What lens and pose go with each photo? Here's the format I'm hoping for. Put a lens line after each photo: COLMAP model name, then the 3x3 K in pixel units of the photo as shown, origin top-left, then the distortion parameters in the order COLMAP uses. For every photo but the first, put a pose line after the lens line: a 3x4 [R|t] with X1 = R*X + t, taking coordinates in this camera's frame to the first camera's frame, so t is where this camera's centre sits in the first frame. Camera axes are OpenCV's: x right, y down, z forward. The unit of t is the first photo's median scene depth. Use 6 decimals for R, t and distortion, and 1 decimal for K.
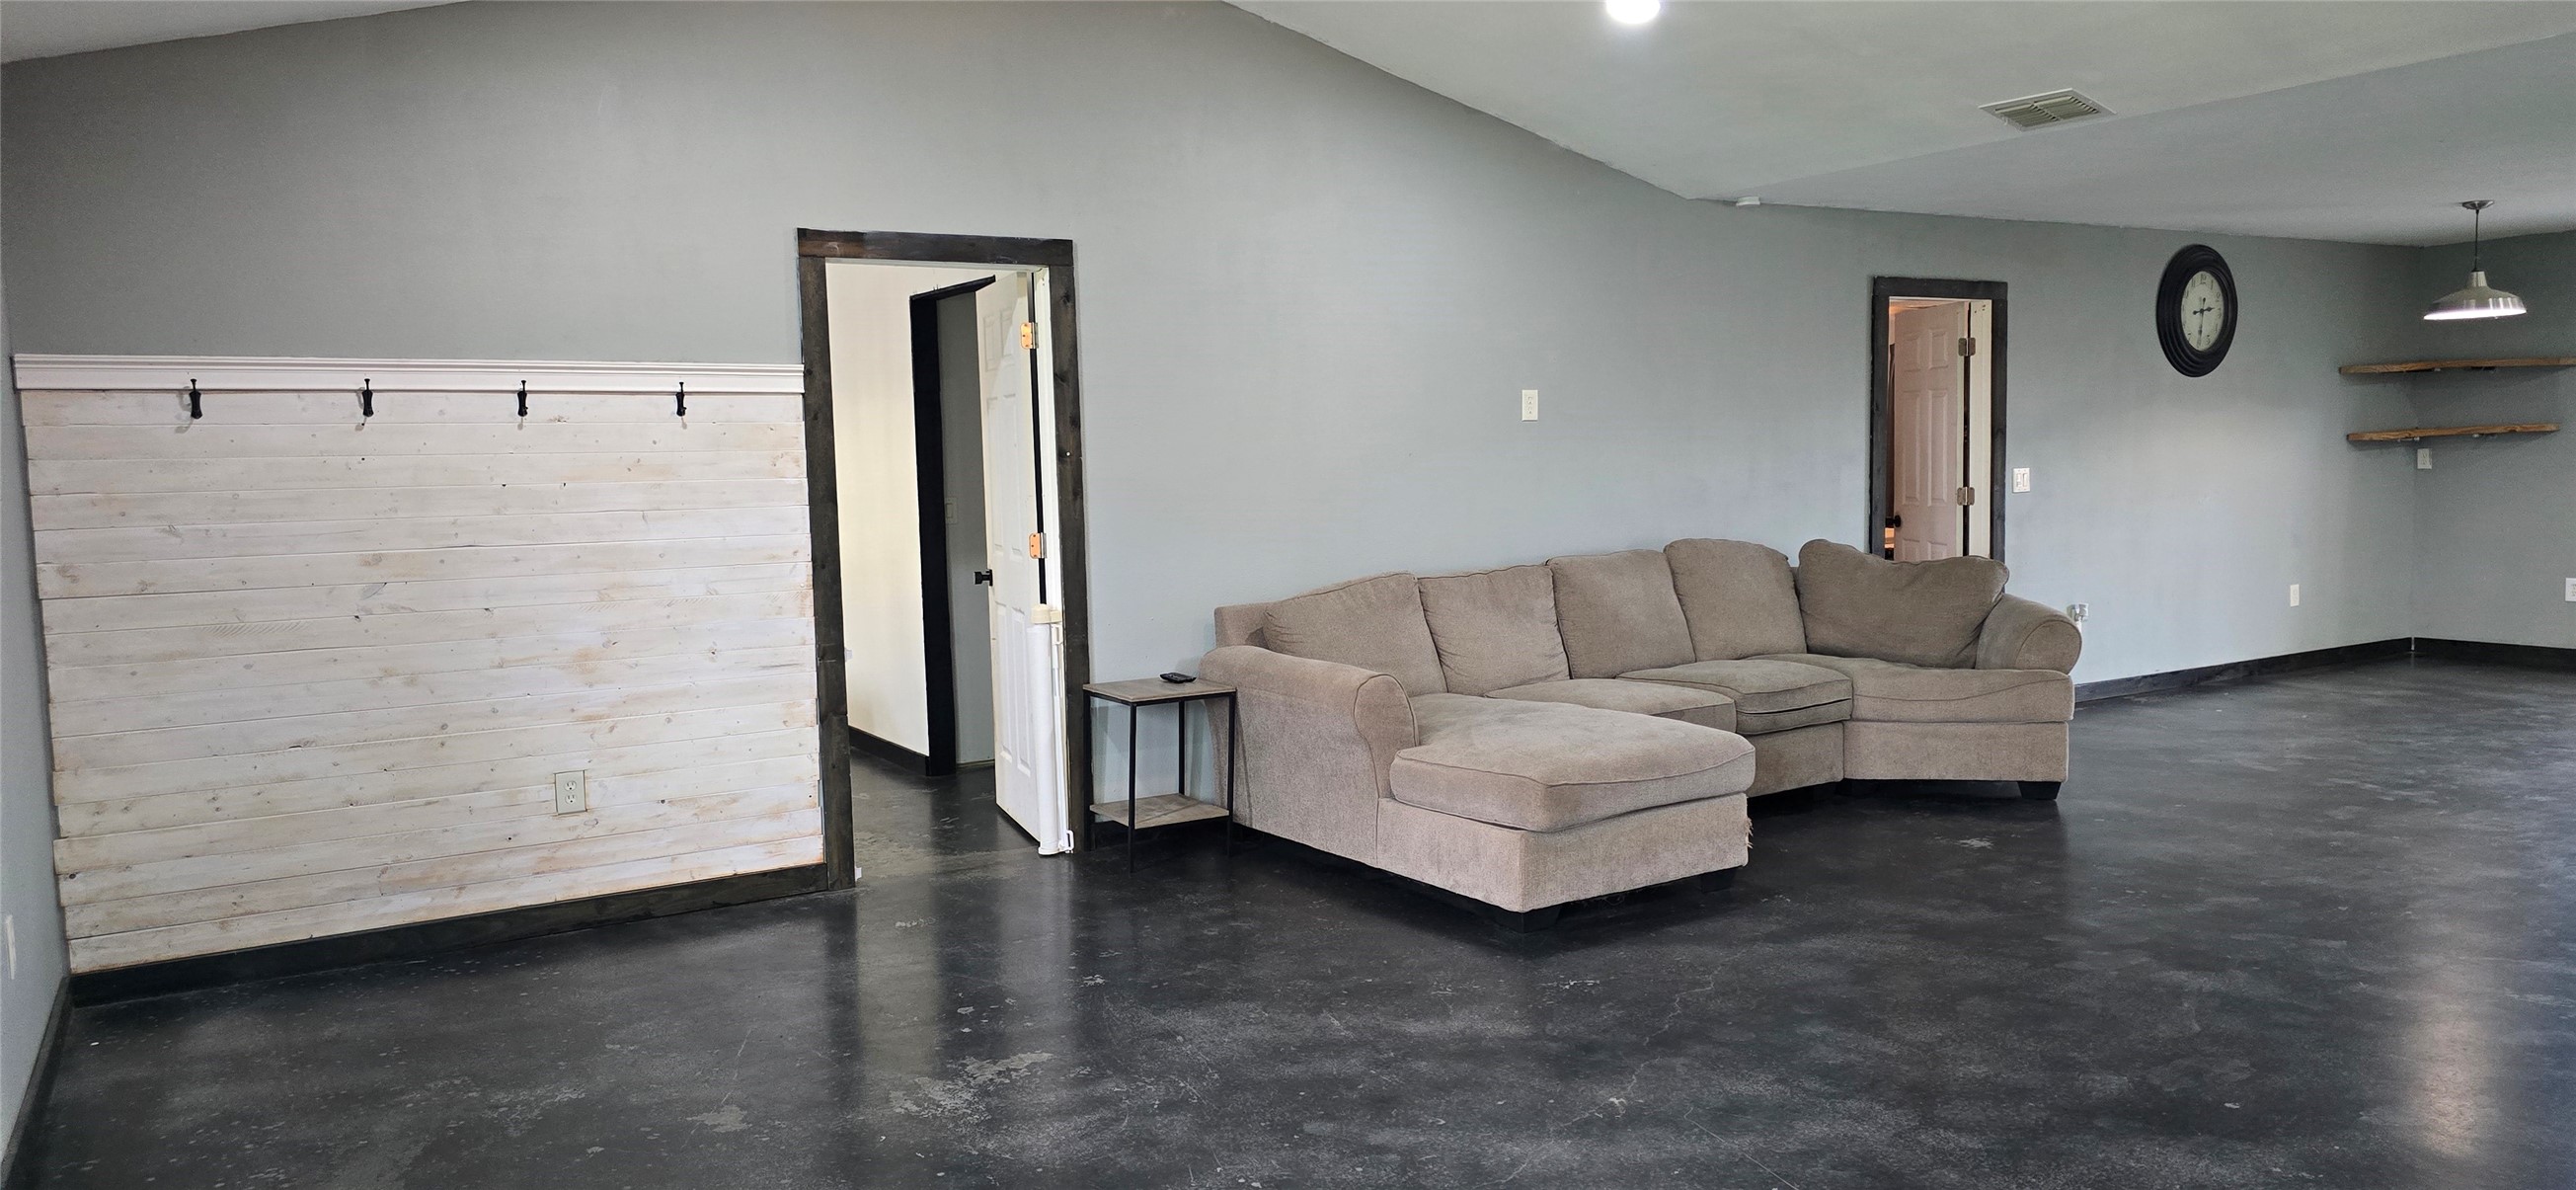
lens RADIAL K [[1725.4, 0, 1289.4], [0, 1725.4, 591.2], [0, 0, 1]] dist [0.008505, -0.000620]
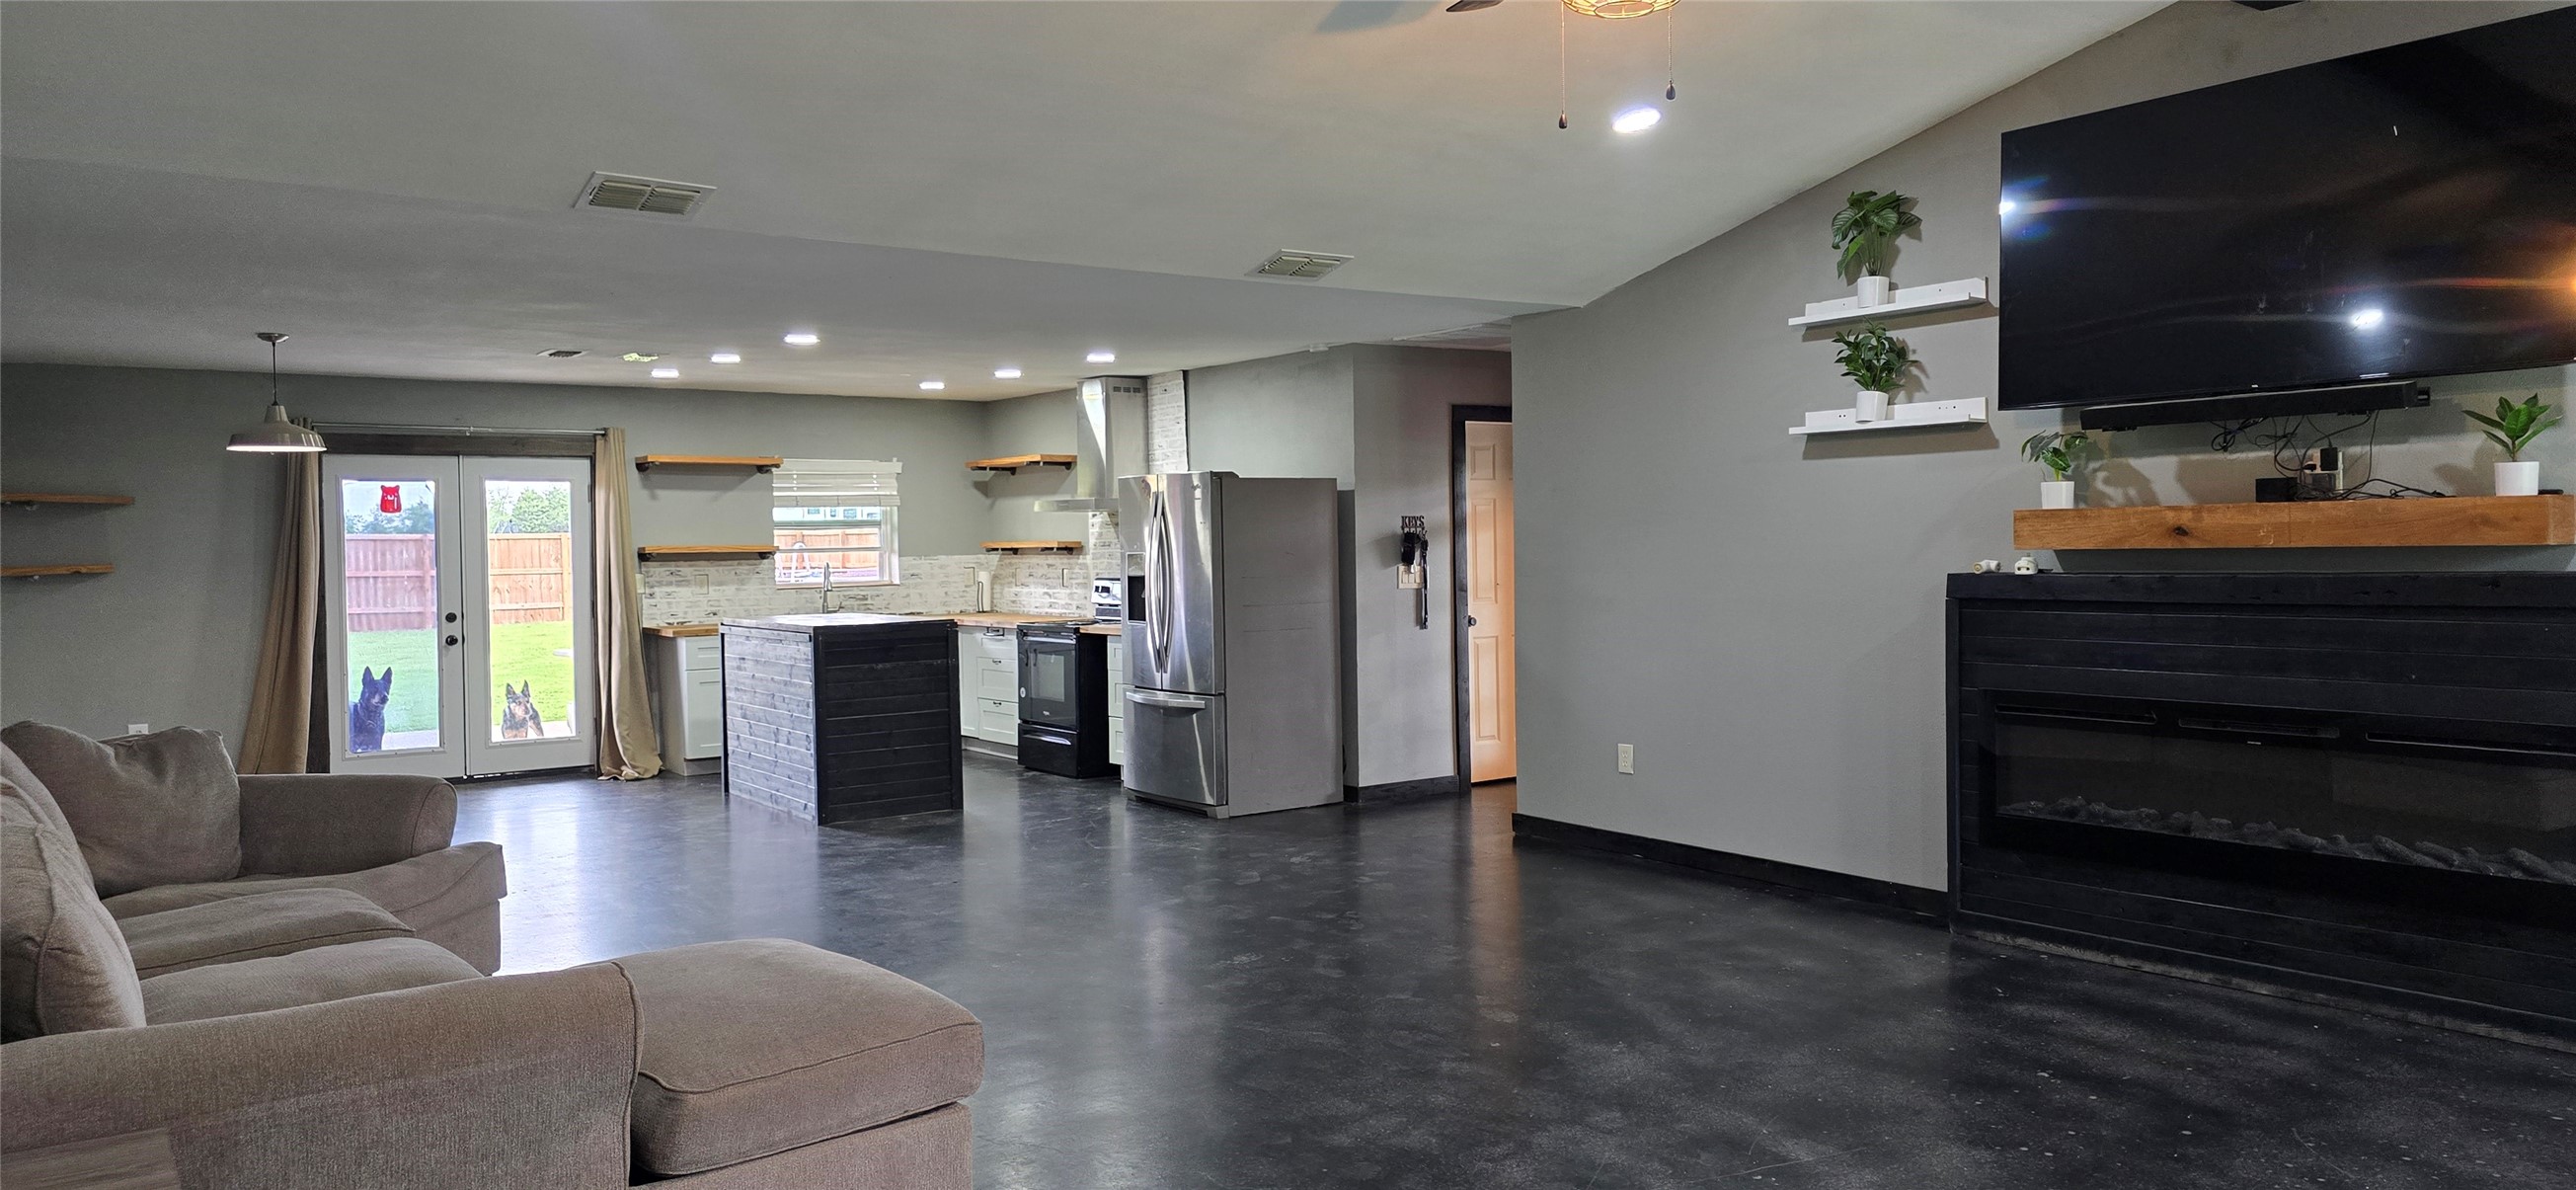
lens RADIAL K [[1725.4, 0, 1290.2], [0, 1725.4, 591.9], [0, 0, 1]] dist [0.008505, -0.000620]
pose [[-0.056370, -0.012340, 0.998334, -0.732201], [0.104309, 0.994379, 0.018181, -0.085934], [-0.992946, 0.105160, -0.054766, 1.134076]]
